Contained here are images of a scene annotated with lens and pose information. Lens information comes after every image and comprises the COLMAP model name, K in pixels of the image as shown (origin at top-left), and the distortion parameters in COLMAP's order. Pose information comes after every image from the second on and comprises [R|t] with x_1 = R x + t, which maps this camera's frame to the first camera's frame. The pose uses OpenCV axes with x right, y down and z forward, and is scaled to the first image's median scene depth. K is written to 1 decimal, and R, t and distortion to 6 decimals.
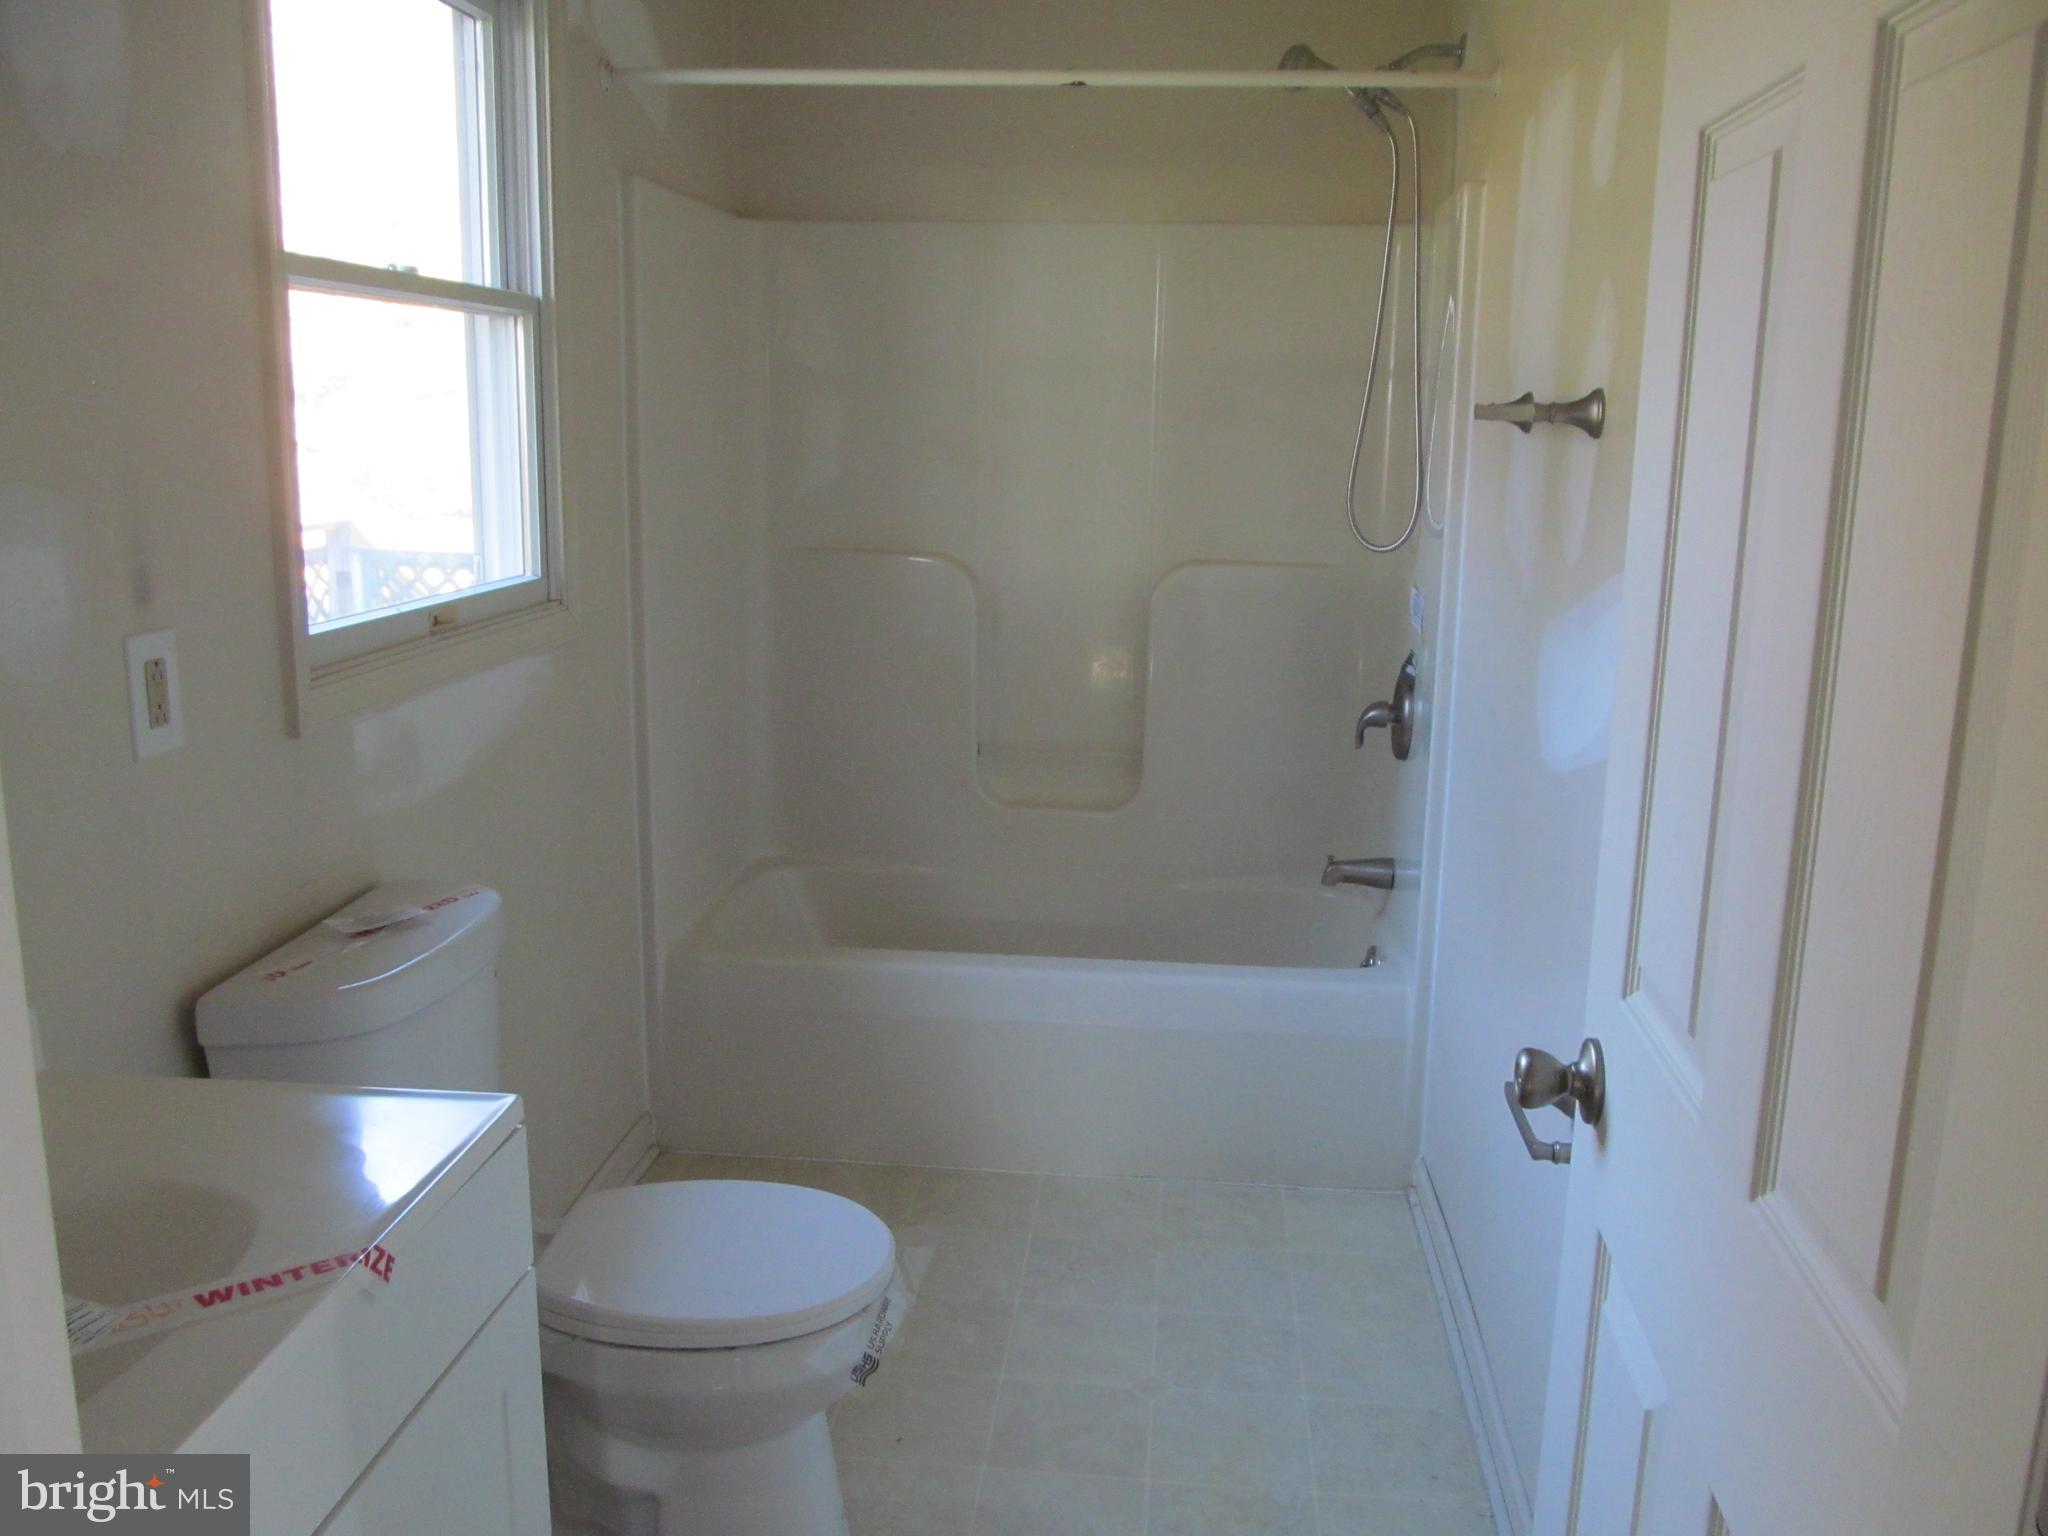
lens RADIAL K [[1705.7, 0, 1029.7], [0, 1705.7, 771.6], [0, 0, 1]] dist [-0.049804, 0.012320]
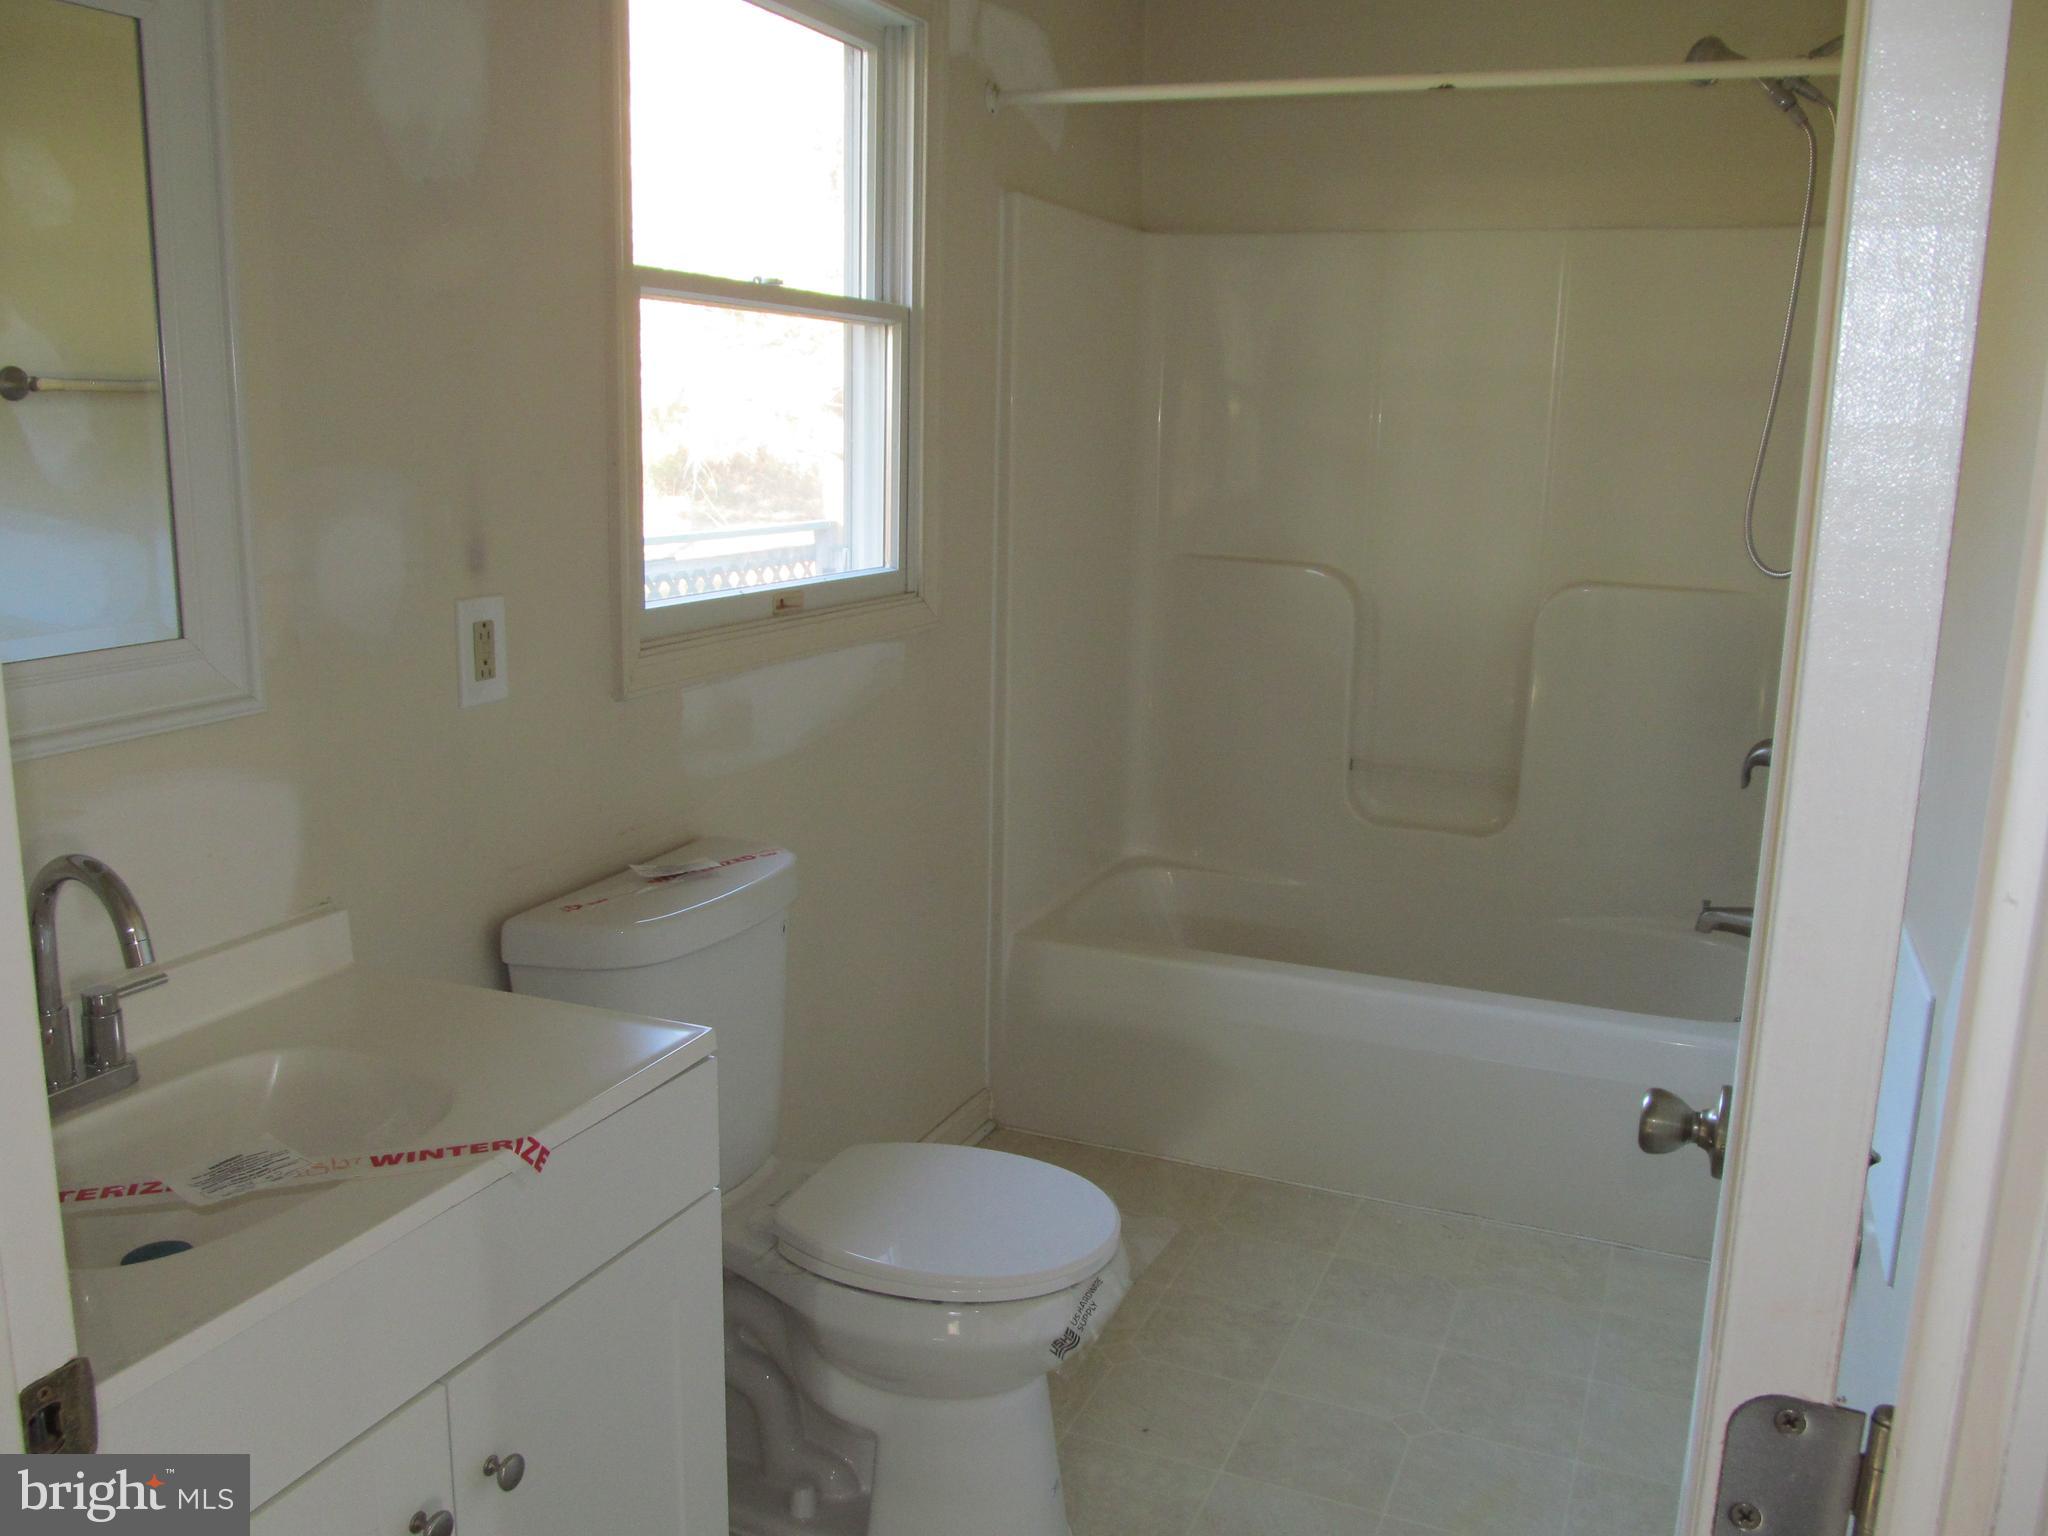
lens RADIAL K [[1705.7, 0, 1029.7], [0, 1705.7, 771.6], [0, 0, 1]] dist [-0.049804, 0.012320]
pose [[0.954860, 0.066240, -0.289575, 0.133316], [-0.069391, 0.997589, -0.000616, 0.008014], [0.288836, 0.020682, 0.957155, 0.003688]]
